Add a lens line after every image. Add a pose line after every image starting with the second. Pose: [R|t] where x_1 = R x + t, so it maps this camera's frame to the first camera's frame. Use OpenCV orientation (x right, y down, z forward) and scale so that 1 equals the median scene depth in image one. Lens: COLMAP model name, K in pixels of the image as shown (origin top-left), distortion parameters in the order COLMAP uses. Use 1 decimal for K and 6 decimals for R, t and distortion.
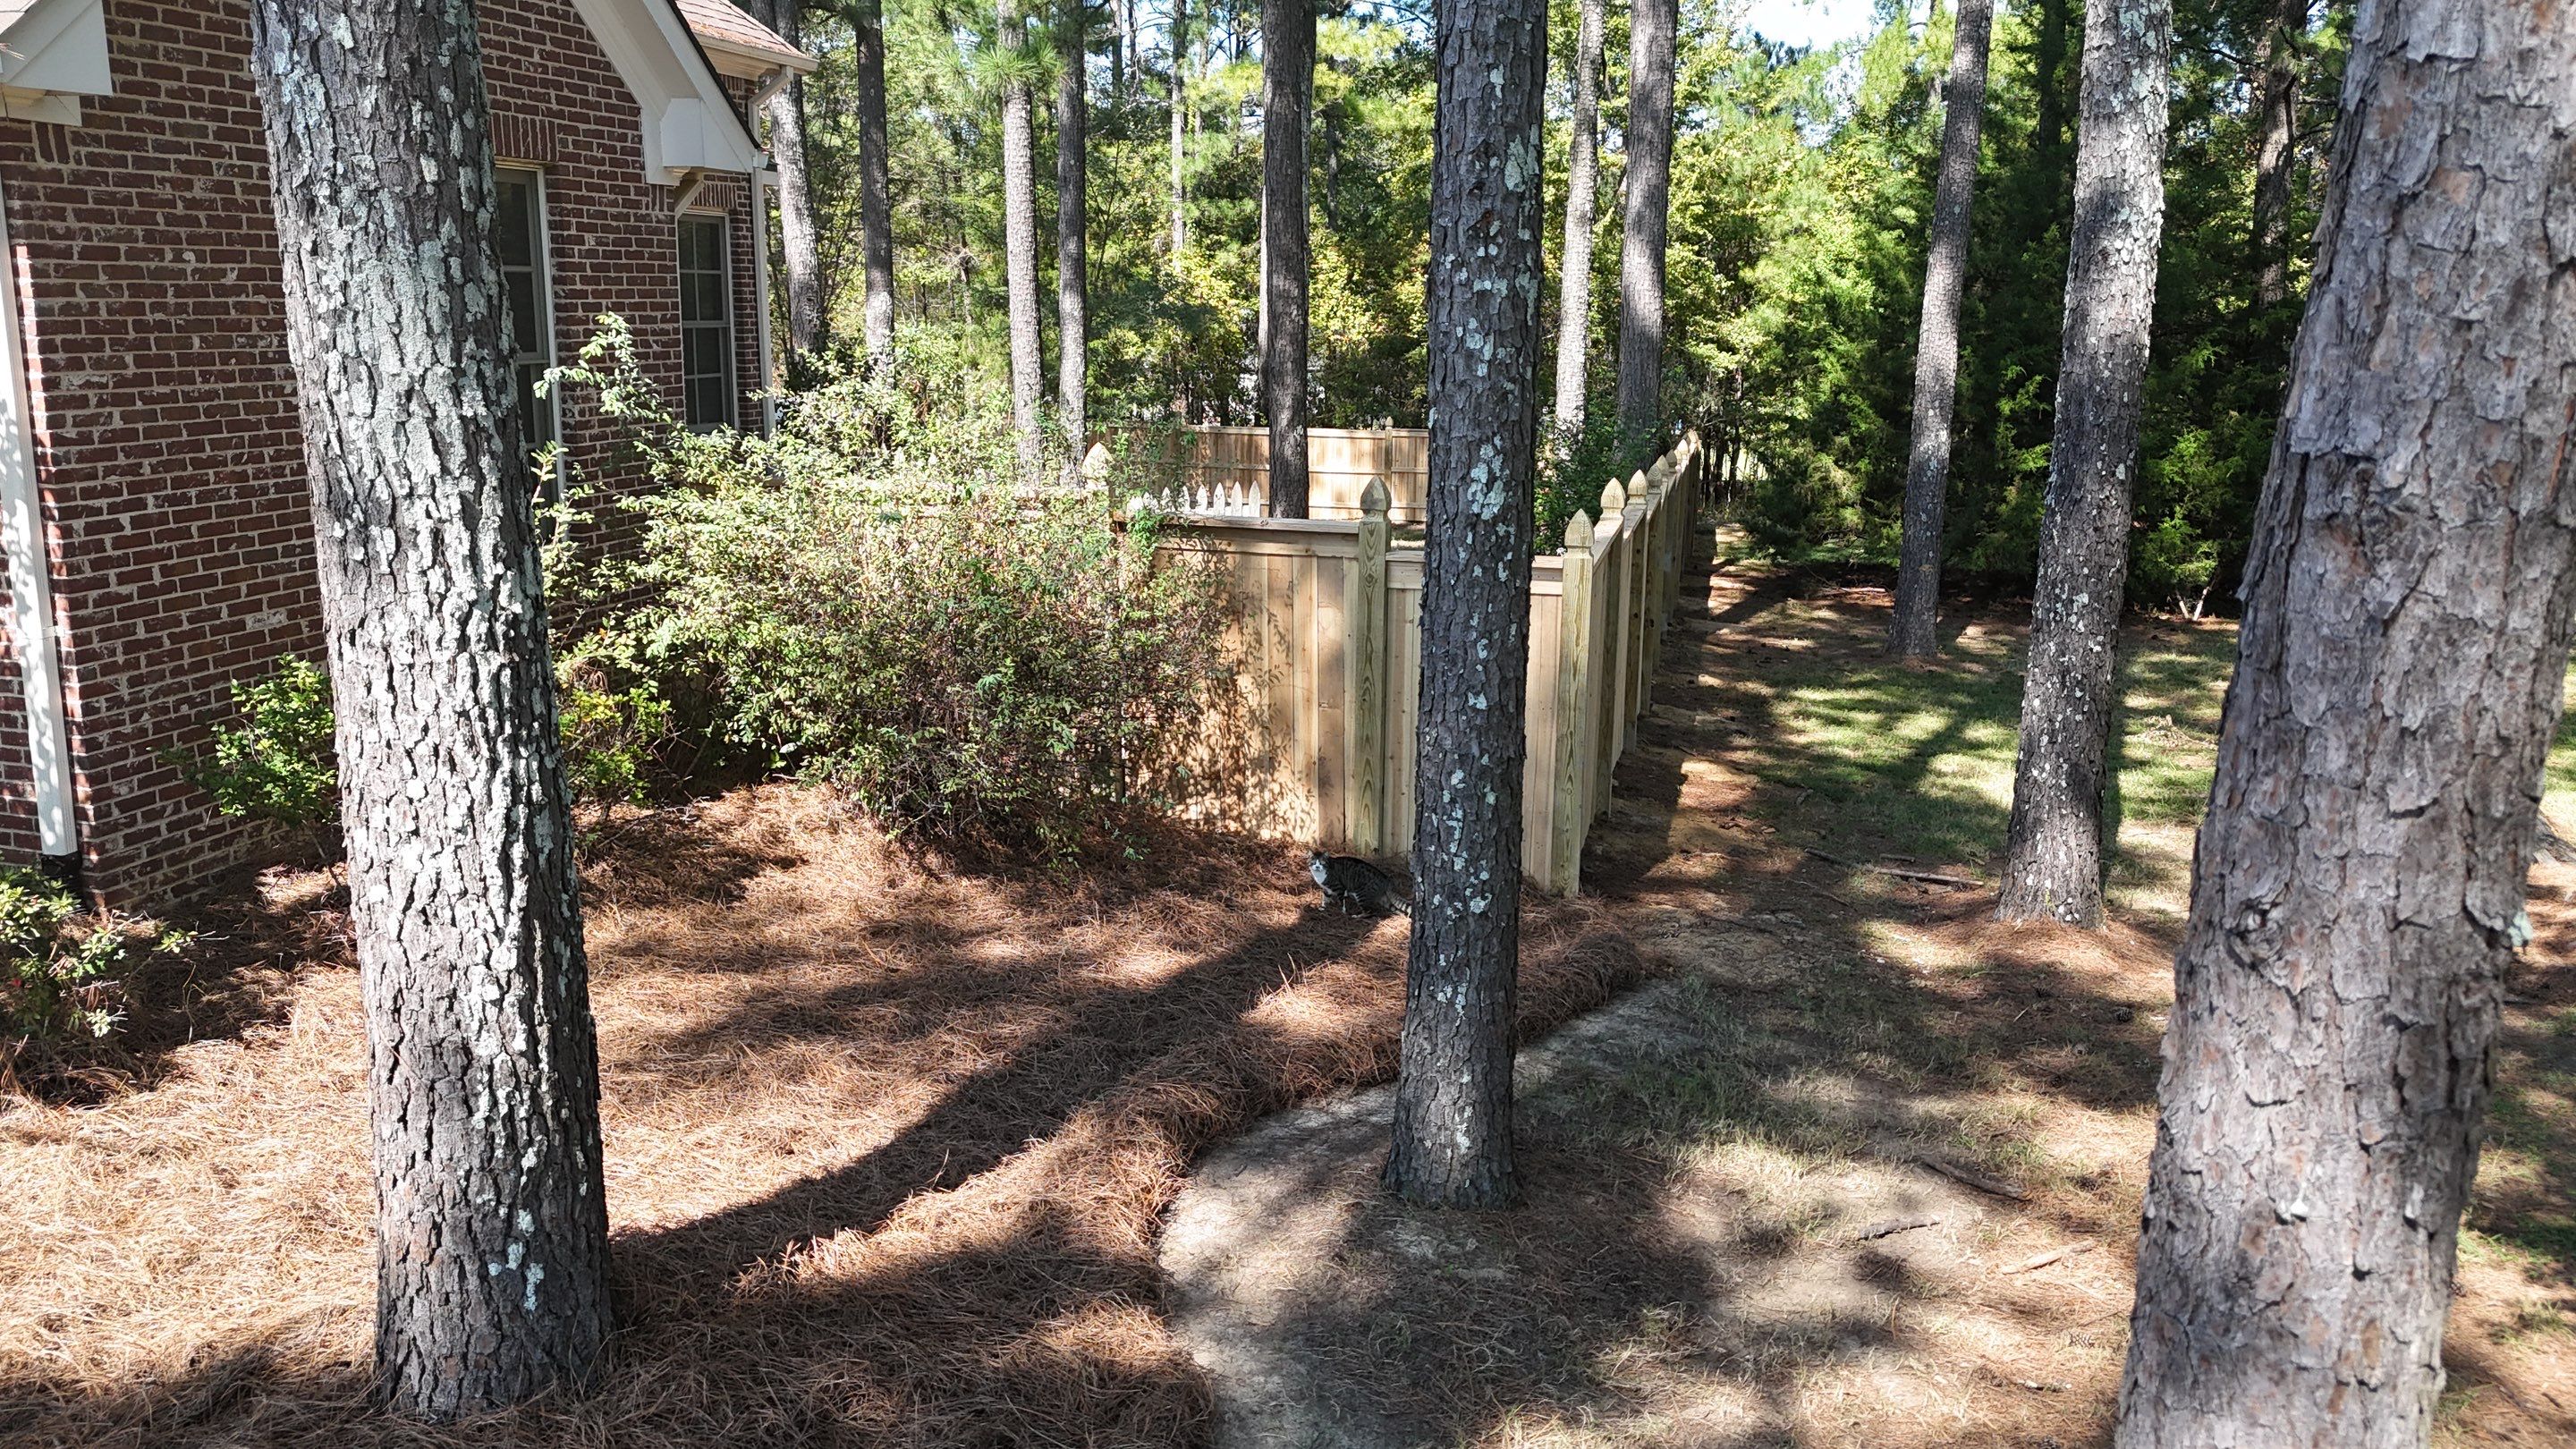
lens RADIAL K [[1927.5, 0, 1284.6], [0, 1927.5, 750.4], [0, 0, 1]] dist [0.115916, -0.346192]
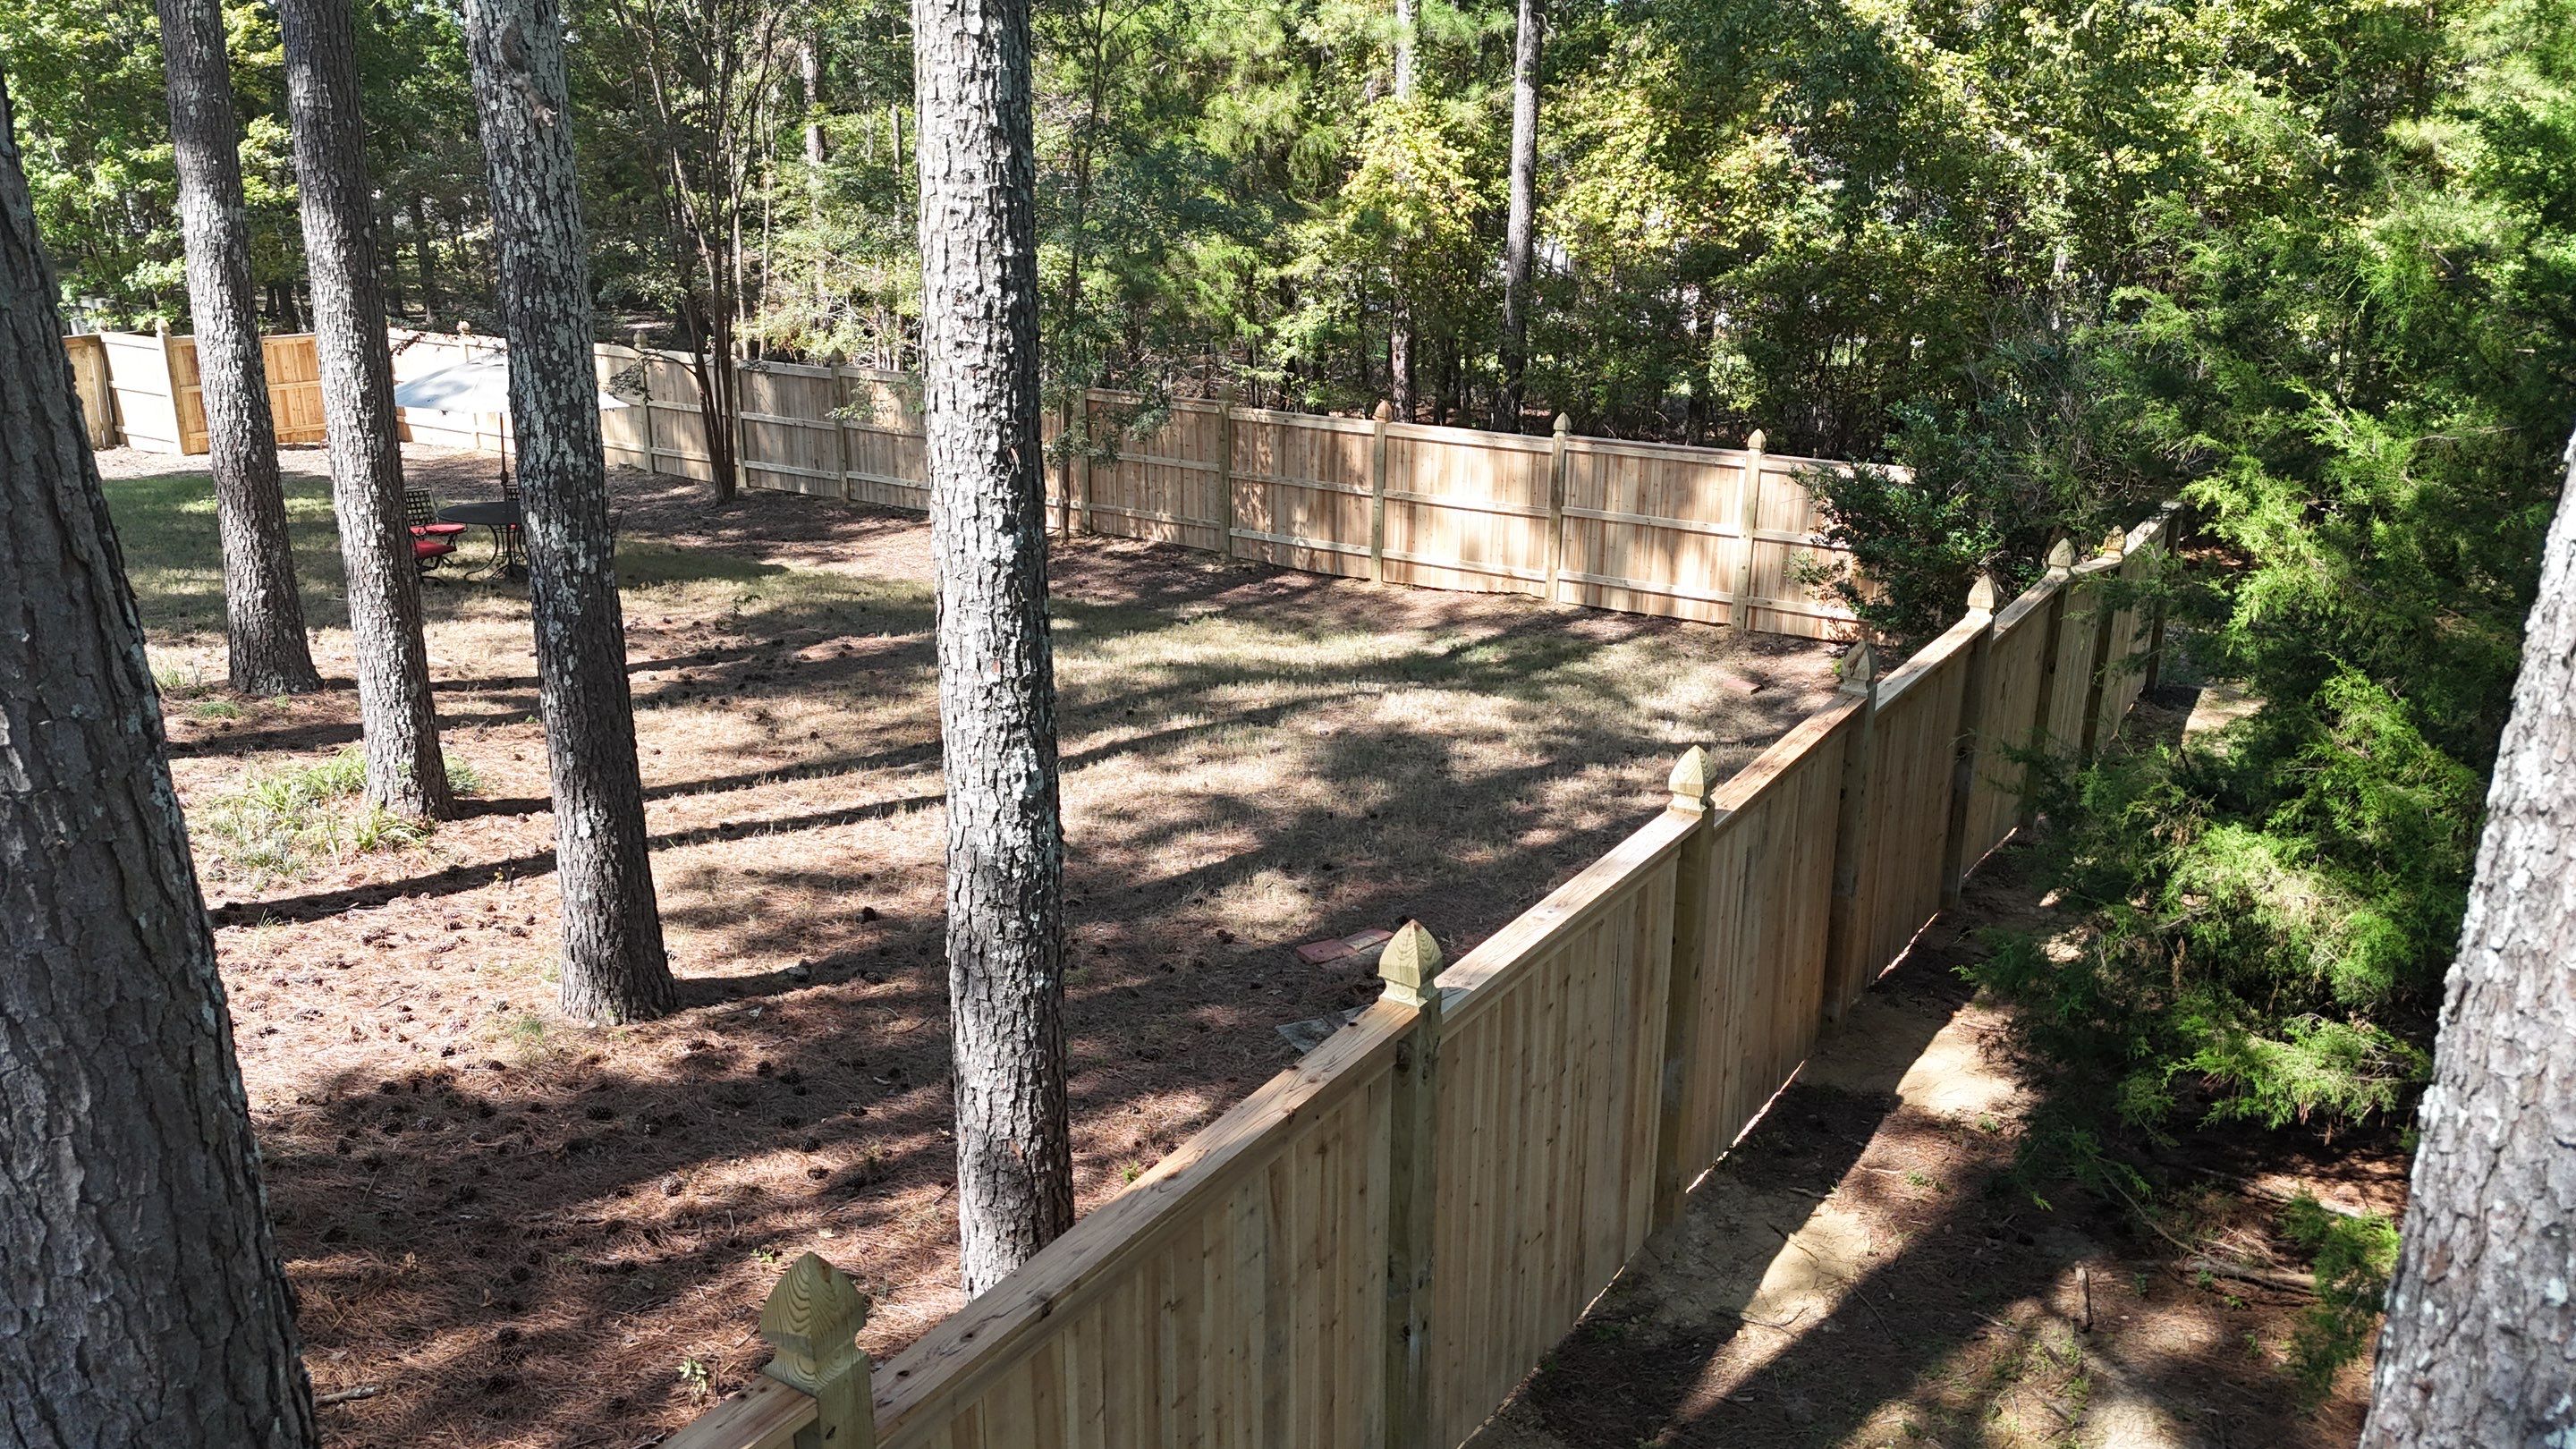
lens RADIAL K [[1933.1, 0, 1288.0], [0, 1933.1, 724.5], [0, 0, 1]] dist [0.077491, -0.094801]
pose [[0.944875, 0.091463, -0.314396, 0.316936], [-0.073751, 0.994969, 0.067805, -0.236295], [0.319016, -0.040880, 0.946867, 0.940753]]
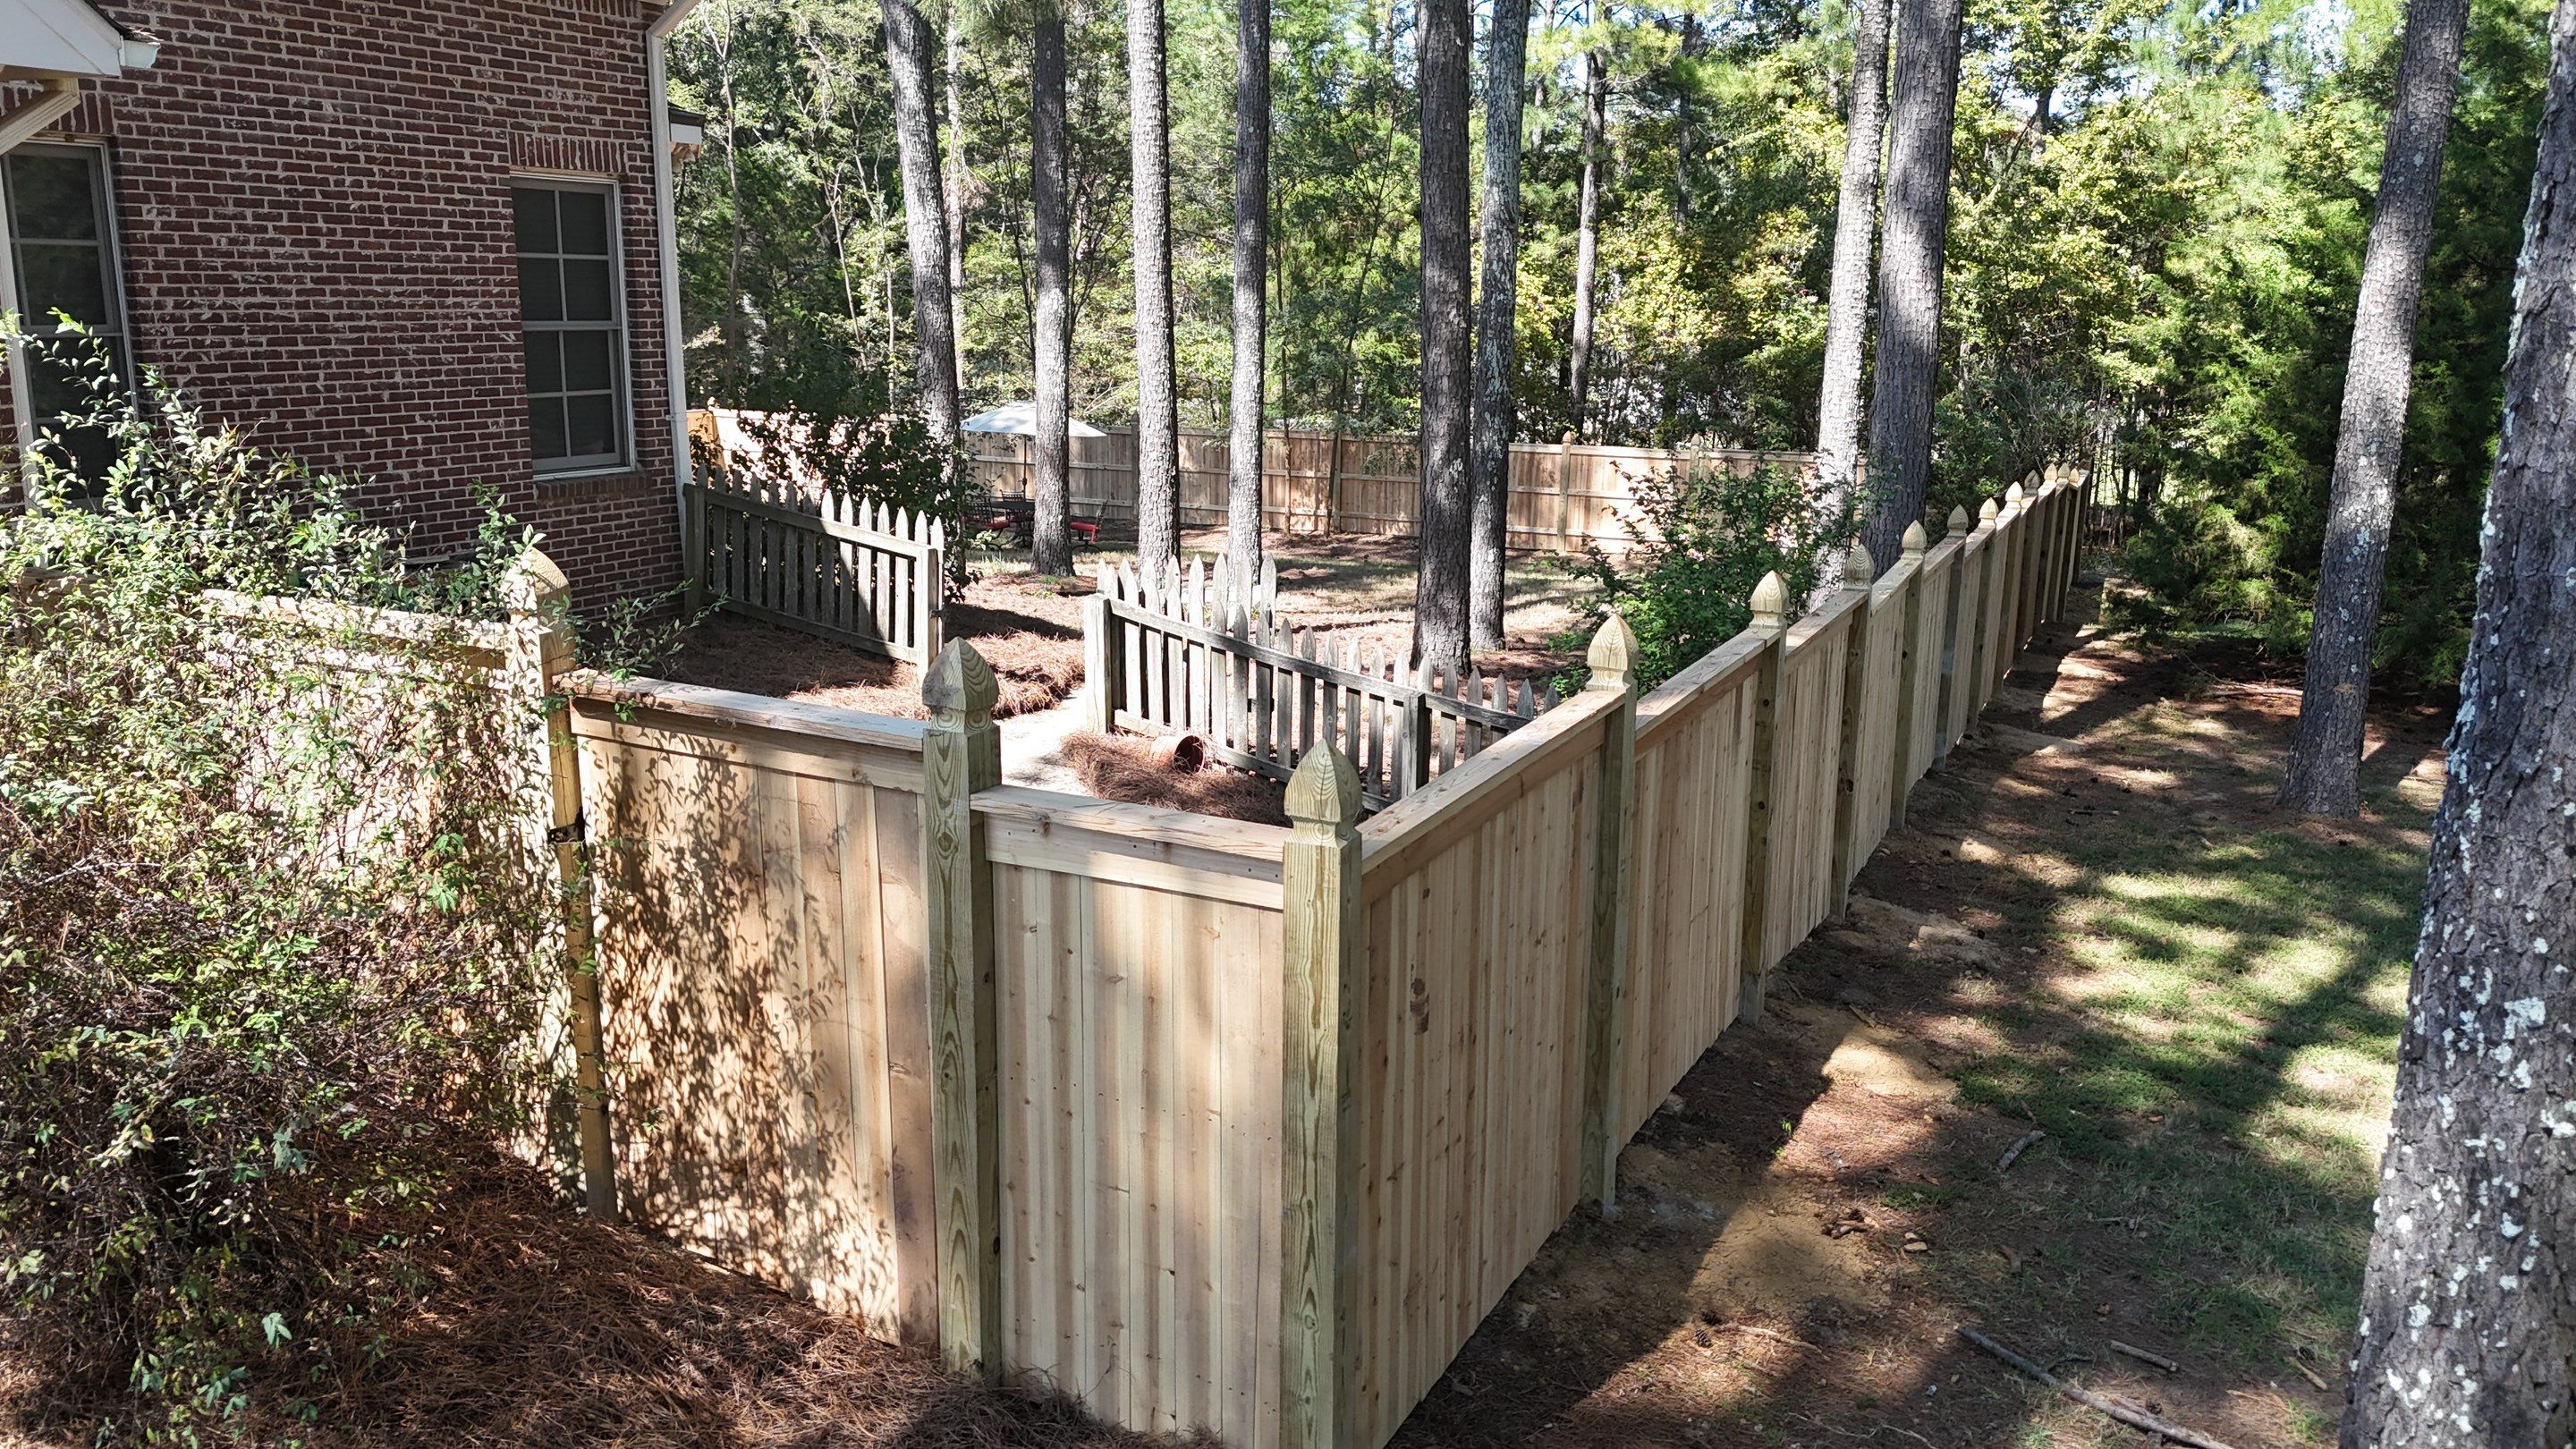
lens RADIAL K [[1933.1, 0, 1288.0], [0, 1933.1, 724.5], [0, 0, 1]] dist [0.077491, -0.094801]
pose [[0.977044, 0.048689, -0.207399, 0.124122], [-0.051123, 0.998672, -0.006387, -0.064555], [0.206813, 0.016843, 0.978235, 0.282190]]
